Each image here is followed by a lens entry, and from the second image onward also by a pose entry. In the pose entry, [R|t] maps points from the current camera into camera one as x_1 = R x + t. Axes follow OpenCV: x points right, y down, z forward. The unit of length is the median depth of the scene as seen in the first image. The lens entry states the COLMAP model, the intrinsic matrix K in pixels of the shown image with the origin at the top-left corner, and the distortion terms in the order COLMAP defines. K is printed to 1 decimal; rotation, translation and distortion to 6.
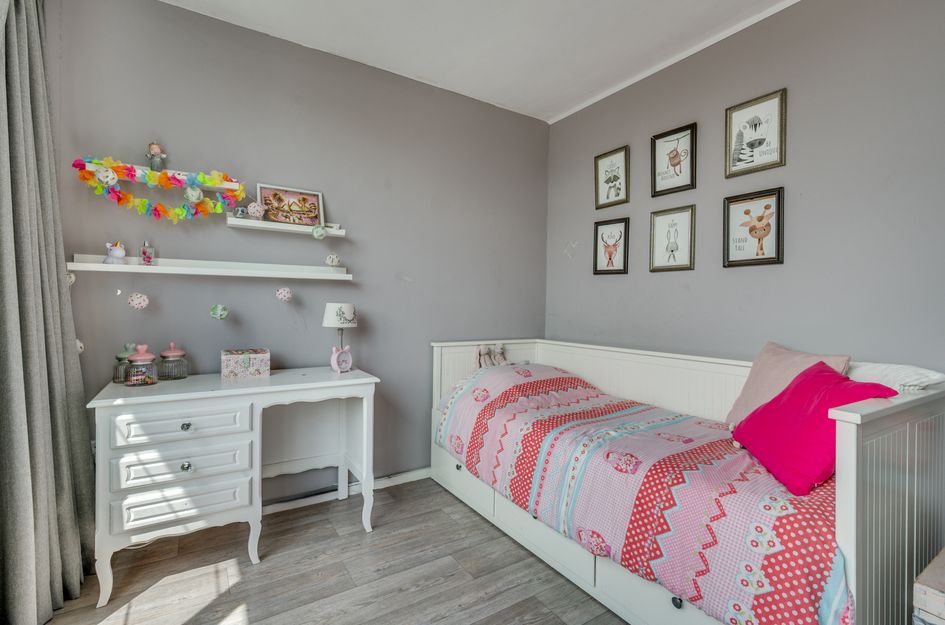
lens RADIAL K [[447.2, 0, 473.7], [0, 447.2, 310.9], [0, 0, 1]] dist [-0.003862, -0.001212]
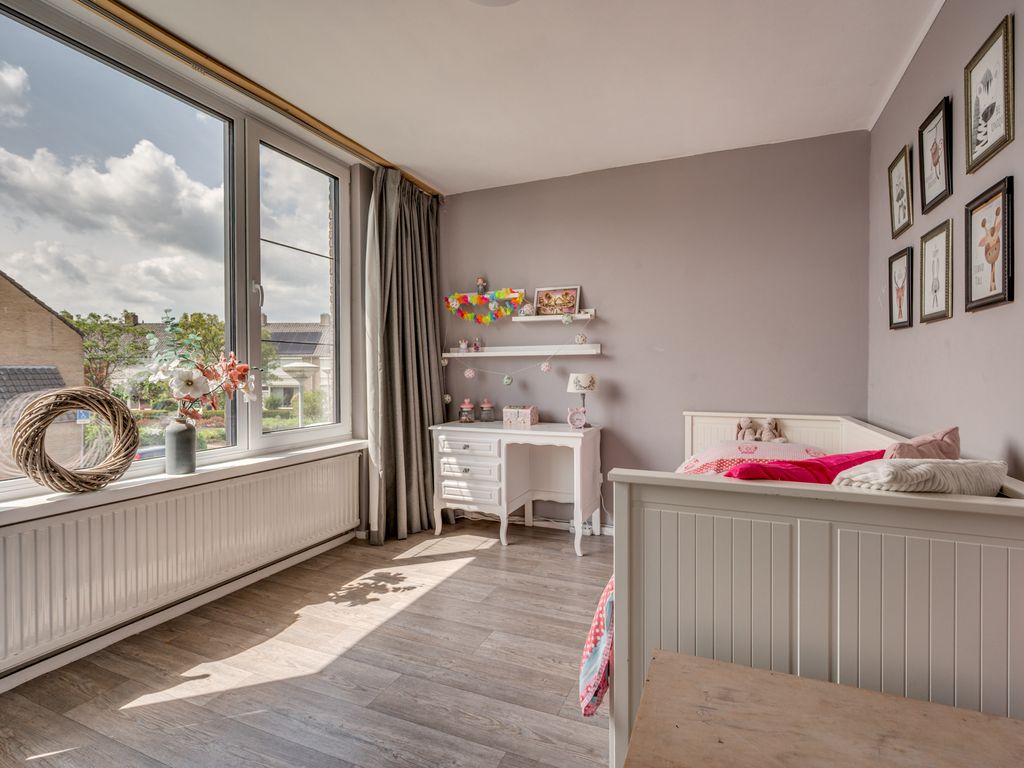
lens RADIAL K [[505.0, 0, 511.4], [0, 505.0, 380.8], [0, 0, 1]] dist [-0.013615, -0.000992]
pose [[0.554810, 0.002497, -0.831974, 0.877415], [-0.002143, 0.999996, 0.001573, 0.001694], [0.831975, 0.000910, 0.554813, 0.059619]]
